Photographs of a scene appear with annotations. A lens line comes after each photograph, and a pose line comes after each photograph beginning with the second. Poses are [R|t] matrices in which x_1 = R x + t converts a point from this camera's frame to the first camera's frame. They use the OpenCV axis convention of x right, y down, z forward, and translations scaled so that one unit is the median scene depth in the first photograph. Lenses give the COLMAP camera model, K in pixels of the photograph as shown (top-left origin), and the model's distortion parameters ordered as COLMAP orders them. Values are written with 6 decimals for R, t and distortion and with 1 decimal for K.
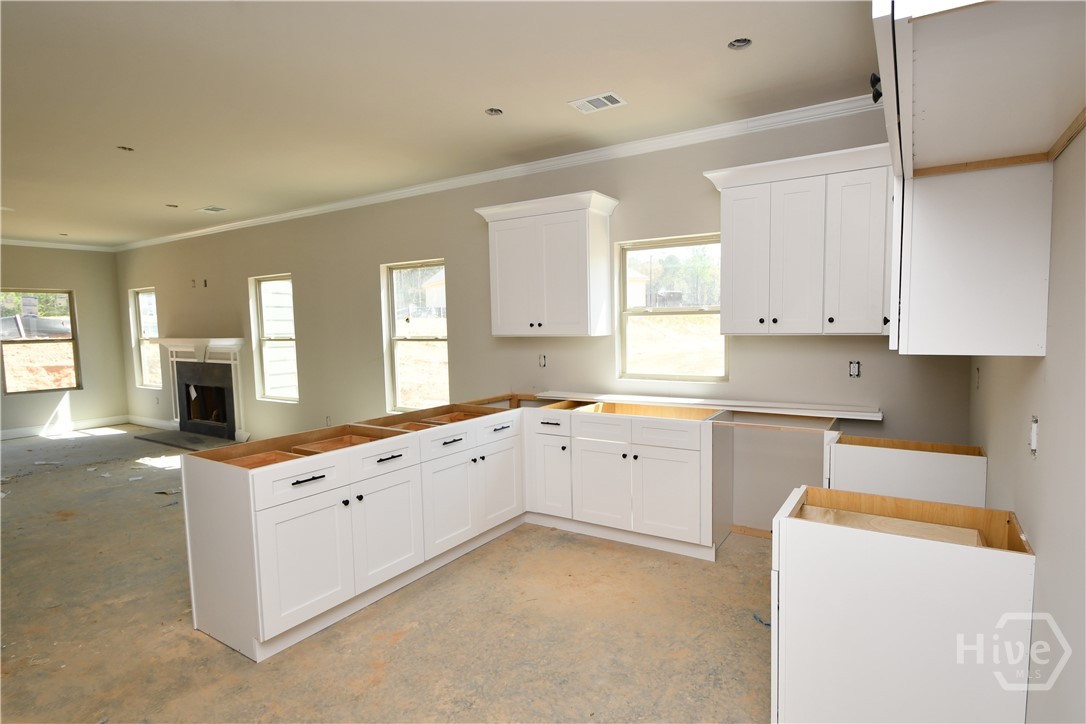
lens RADIAL K [[543.6, 0, 543.0], [0, 543.6, 362.0], [0, 0, 1]] dist [-0.017337, -0.000555]
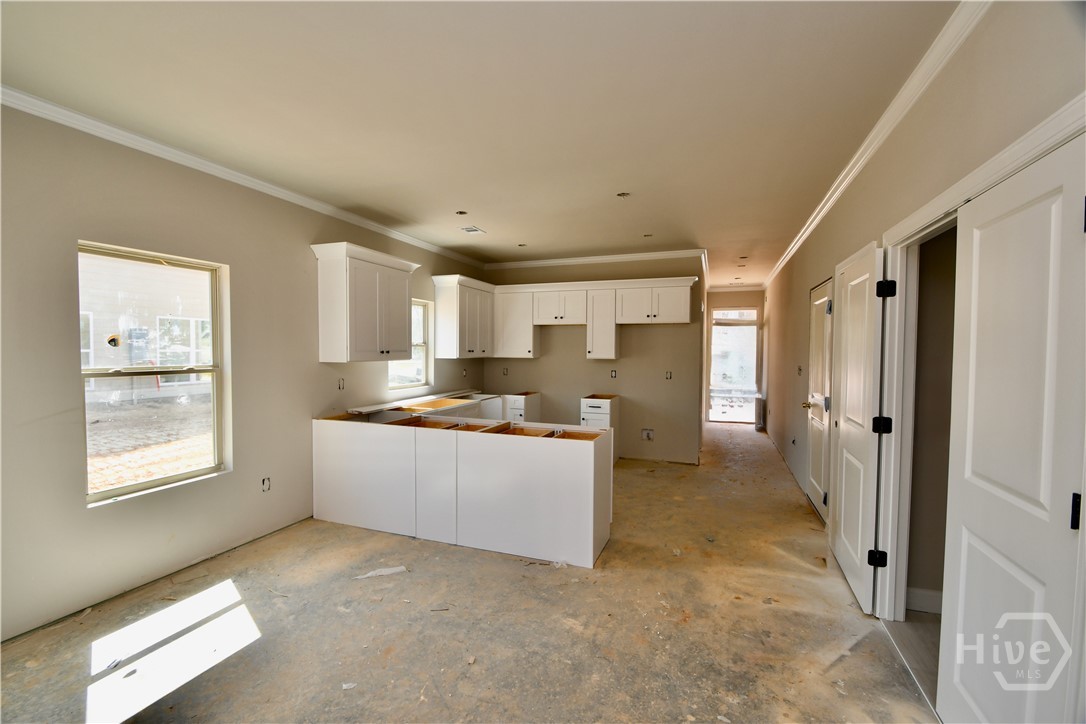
lens RADIAL K [[489.1, 0, 543.0], [0, 489.1, 362.0], [0, 0, 1]] dist [-0.002625, -0.000493]
pose [[-0.210795, -0.005985, 0.977512, -1.581682], [0.071029, 0.997244, 0.021423, -0.058164], [-0.974946, 0.073948, -0.209789, 1.155708]]
